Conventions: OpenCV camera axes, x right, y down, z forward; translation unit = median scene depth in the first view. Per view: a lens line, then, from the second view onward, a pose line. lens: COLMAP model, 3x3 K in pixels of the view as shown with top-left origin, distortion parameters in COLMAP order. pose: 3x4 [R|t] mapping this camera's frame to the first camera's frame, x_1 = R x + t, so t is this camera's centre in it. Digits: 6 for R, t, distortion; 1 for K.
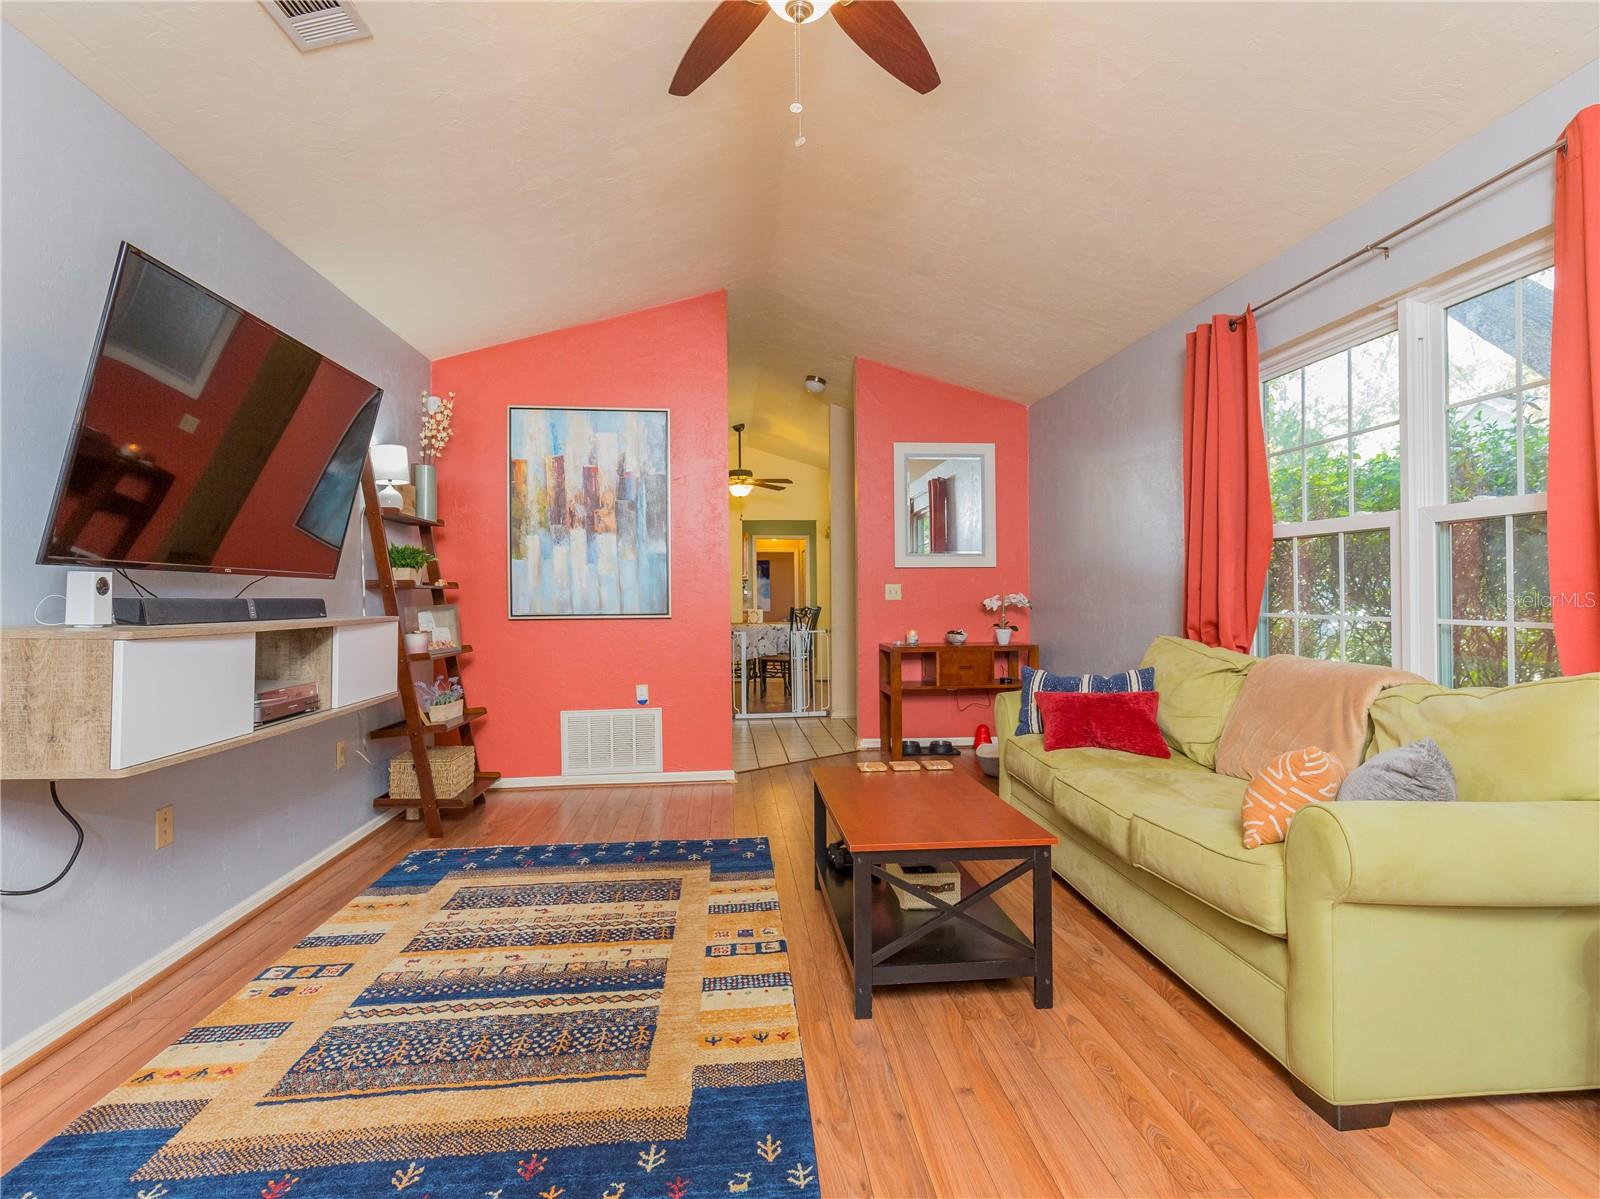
lens RADIAL K [[821.8, 0, 836.6], [0, 821.8, 592.9], [0, 0, 1]] dist [0.003616, 0.000669]
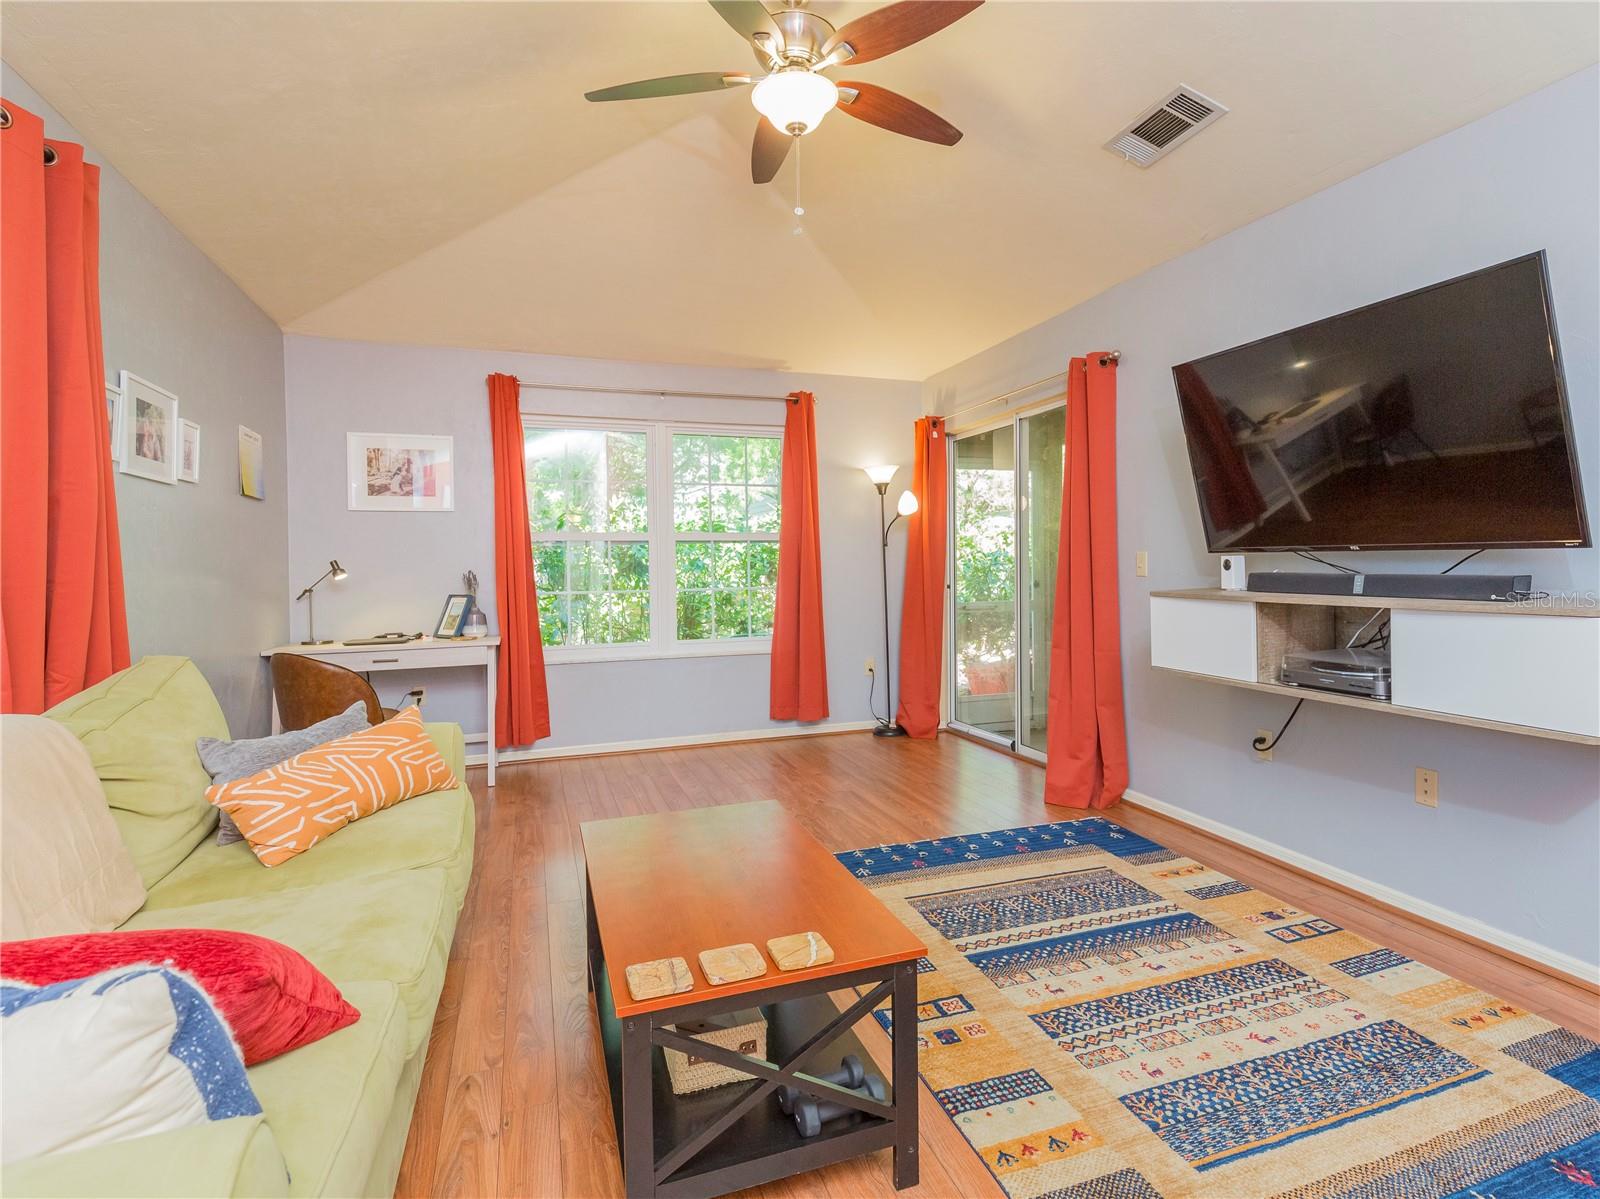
lens RADIAL K [[821.8, 0, 836.6], [0, 821.8, 592.9], [0, 0, 1]] dist [0.003616, 0.000669]
pose [[-0.974358, 0.028262, -0.223223, 0.159156], [0.019970, 0.999027, 0.039319, -0.024021], [0.224117, 0.033853, -0.973974, 1.877628]]
